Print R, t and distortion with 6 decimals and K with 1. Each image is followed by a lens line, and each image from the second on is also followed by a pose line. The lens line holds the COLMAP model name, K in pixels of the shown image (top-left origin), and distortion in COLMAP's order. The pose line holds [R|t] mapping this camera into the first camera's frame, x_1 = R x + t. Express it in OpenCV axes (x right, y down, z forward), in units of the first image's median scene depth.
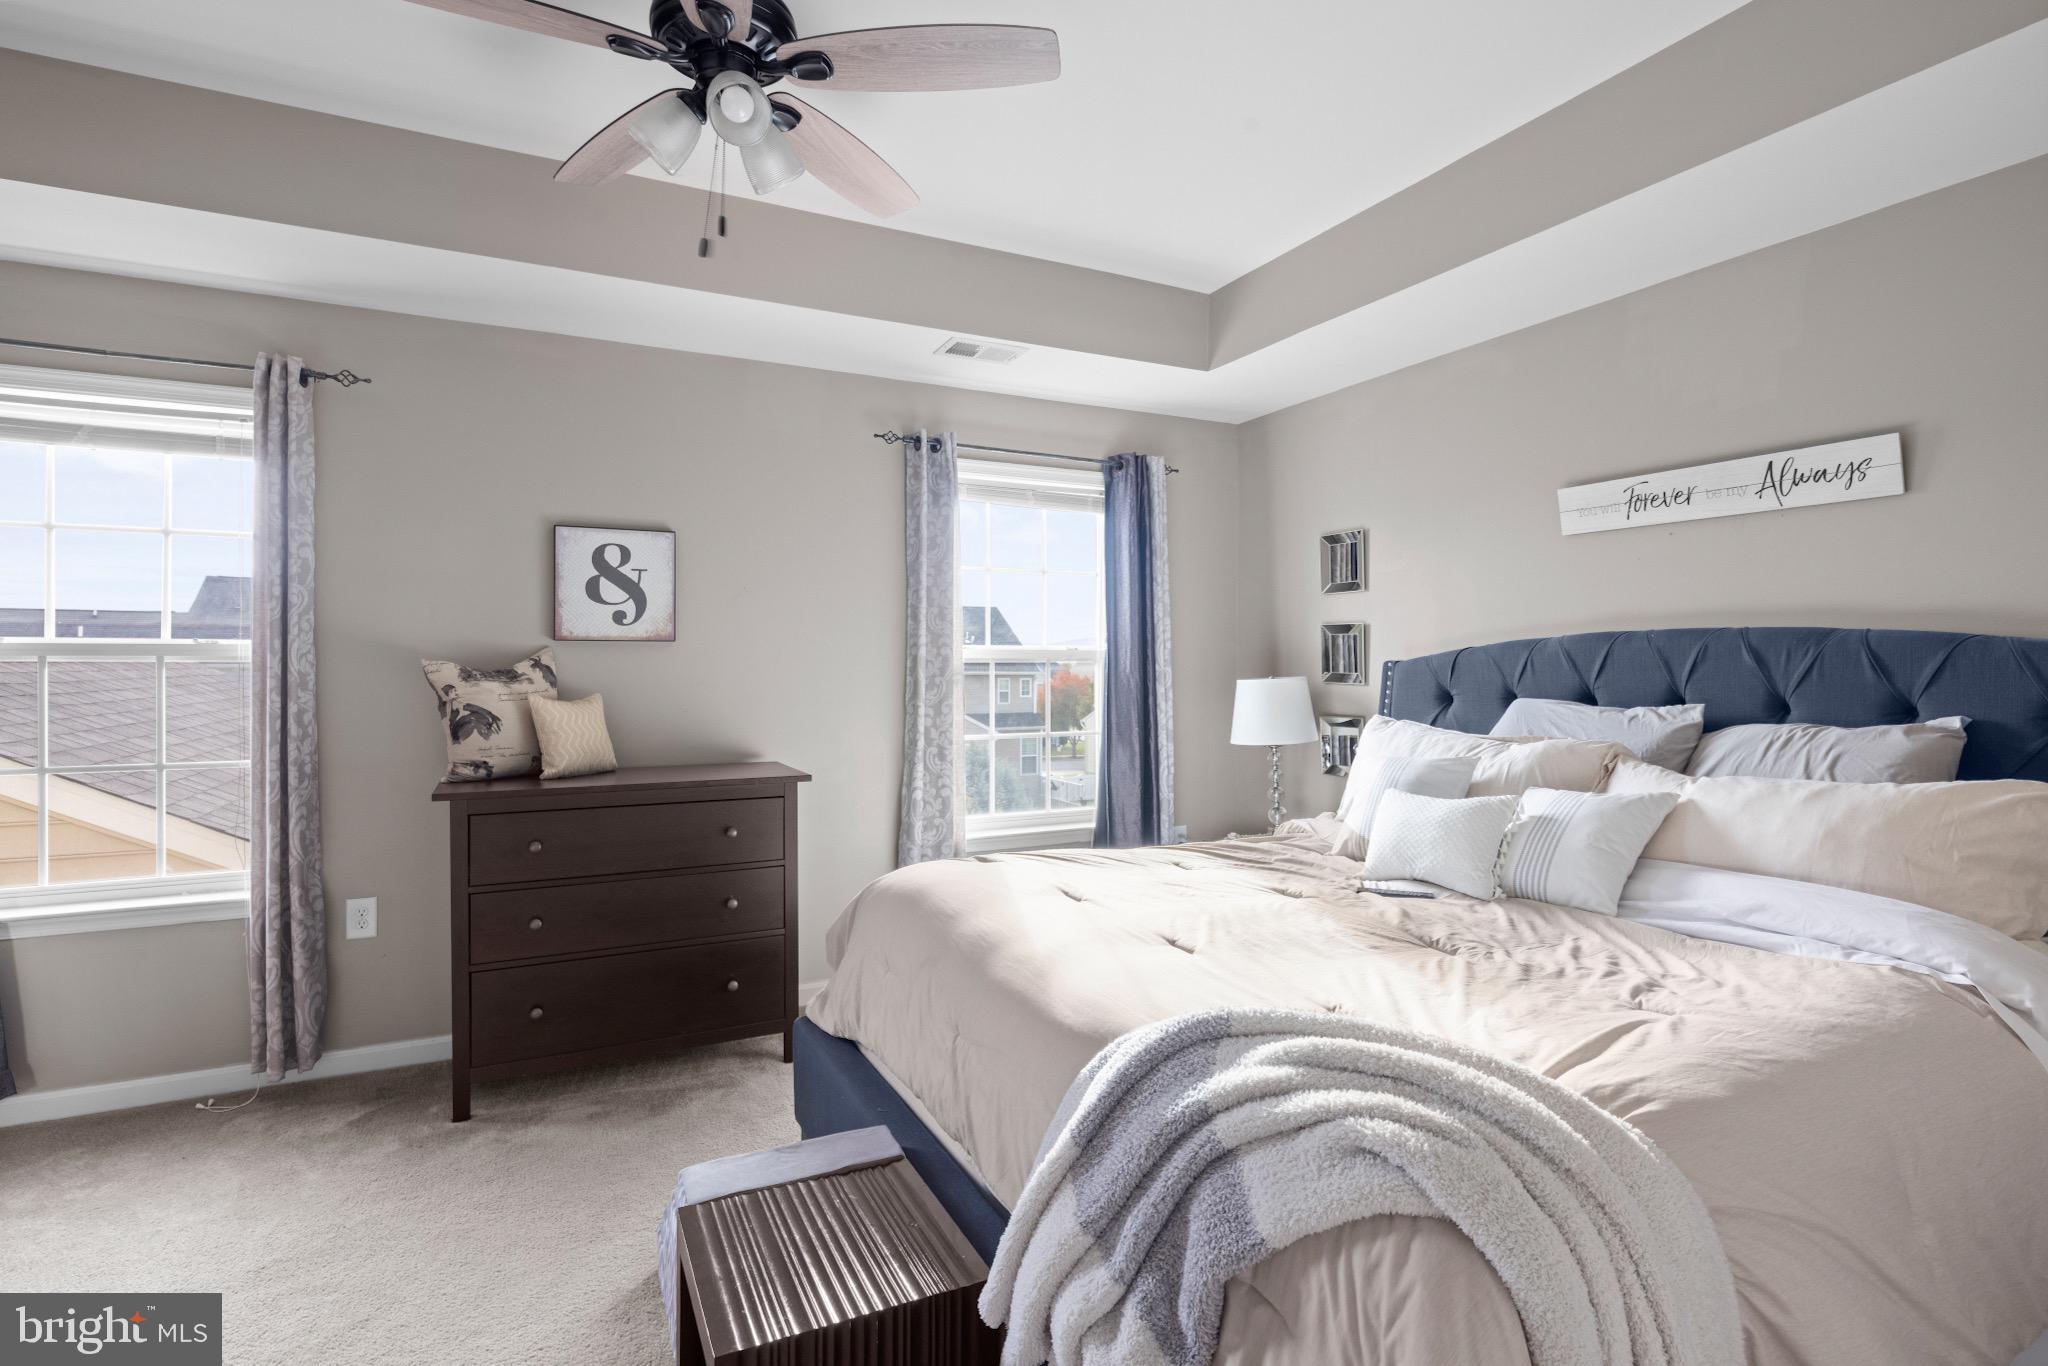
lens RADIAL K [[1021.5, 0, 1069.5], [0, 1021.5, 657.7], [0, 0, 1]] dist [-0.011266, 0.000644]
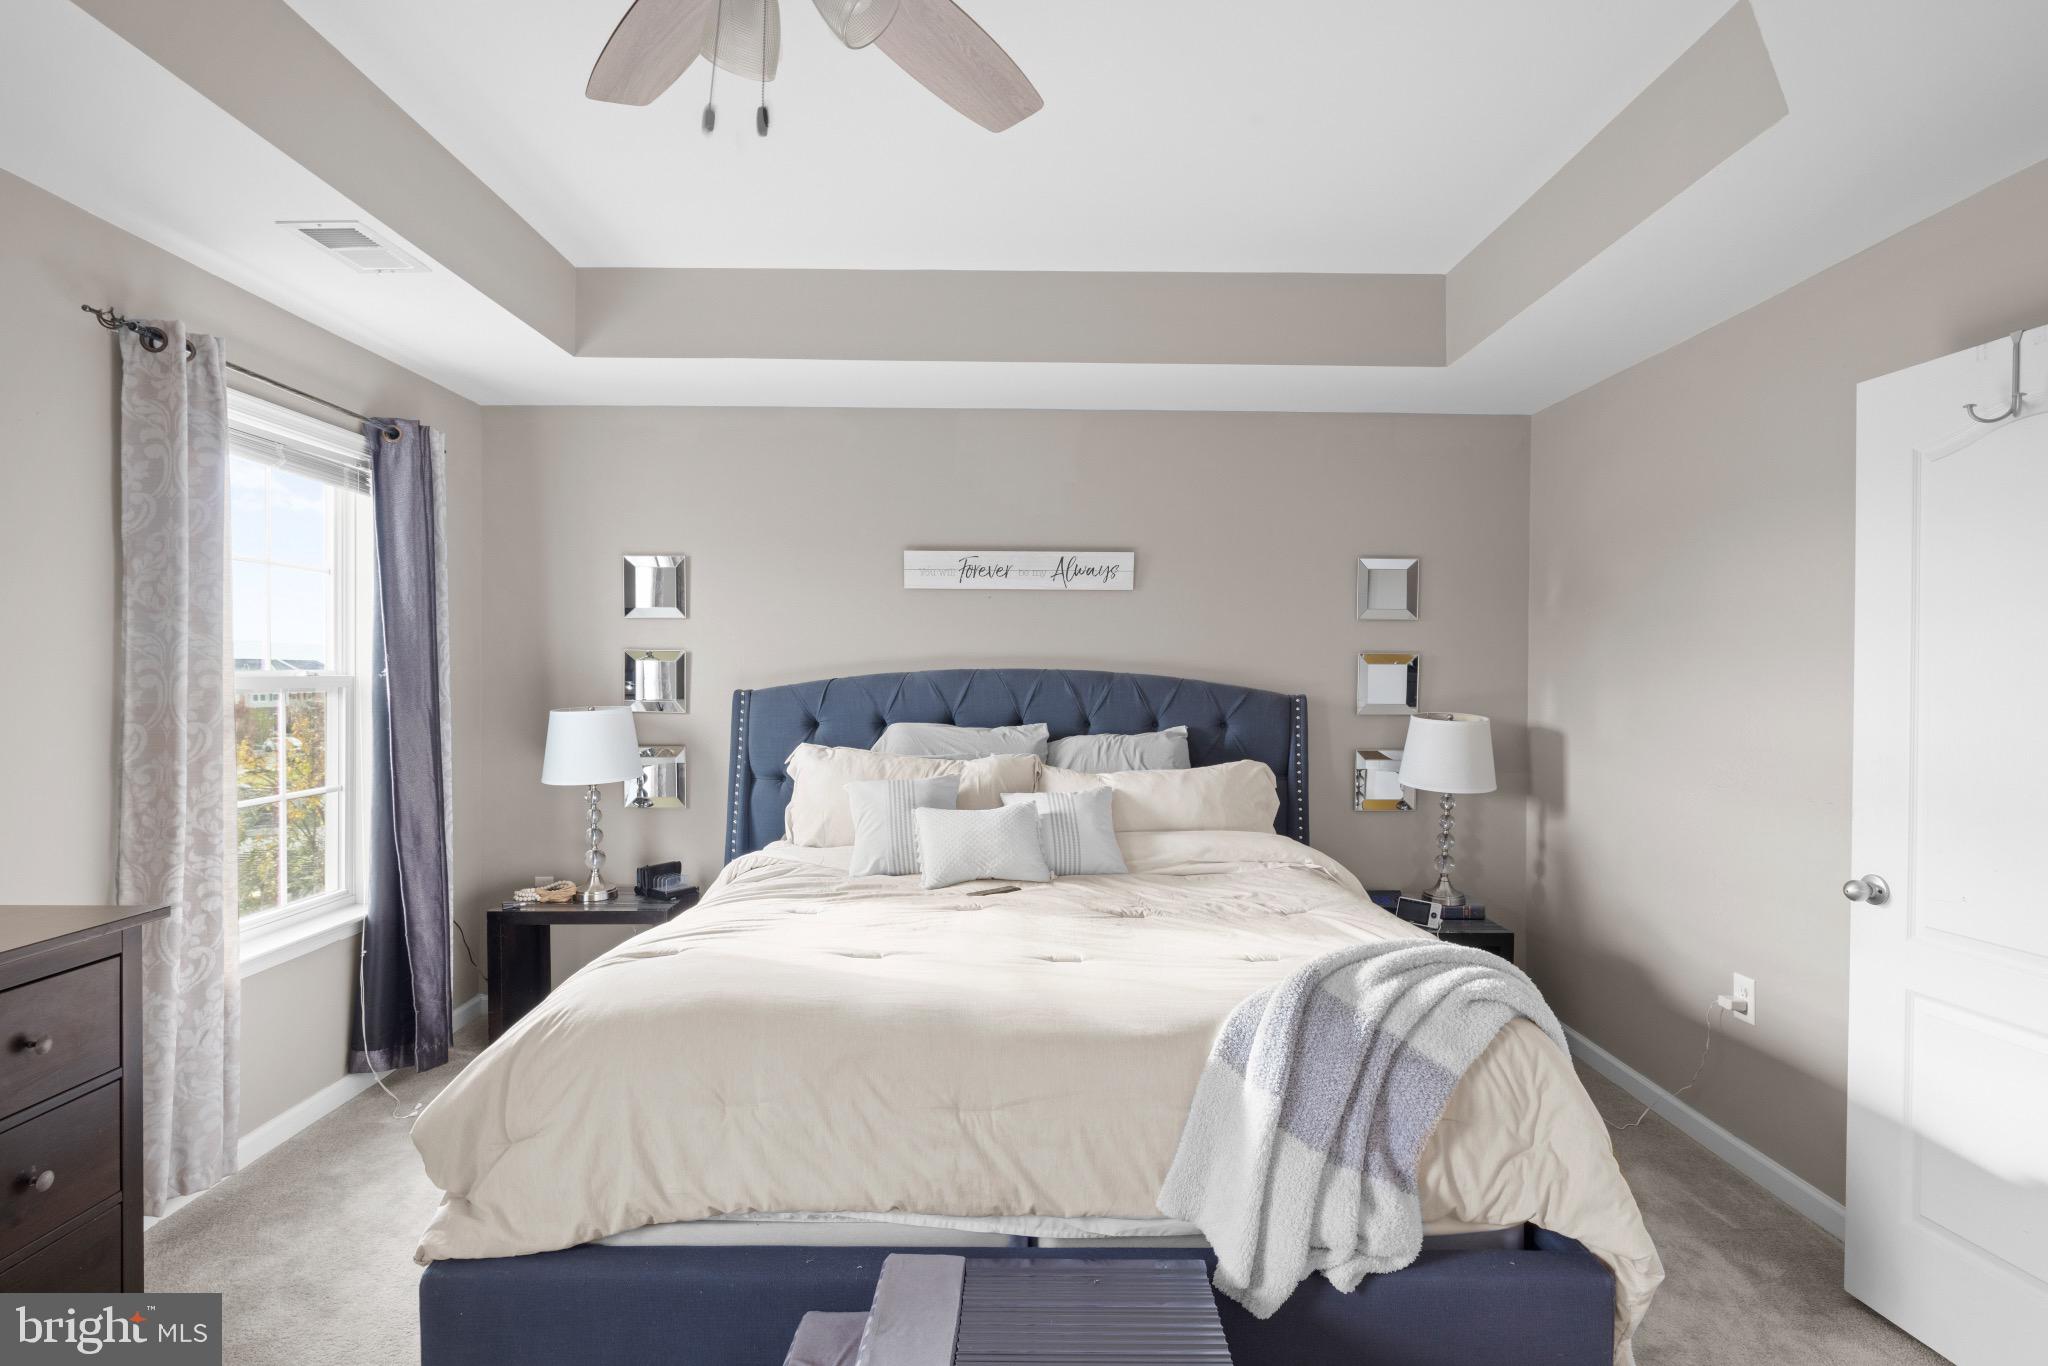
lens RADIAL K [[1021.5, 0, 1032.4], [0, 1021.5, 682.7], [0, 0, 1]] dist [-0.011266, 0.000644]
pose [[0.441355, -0.007178, 0.897304, -0.639543], [-0.013037, 0.999811, 0.014411, -0.030012], [-0.897238, -0.018059, 0.441178, 0.366634]]
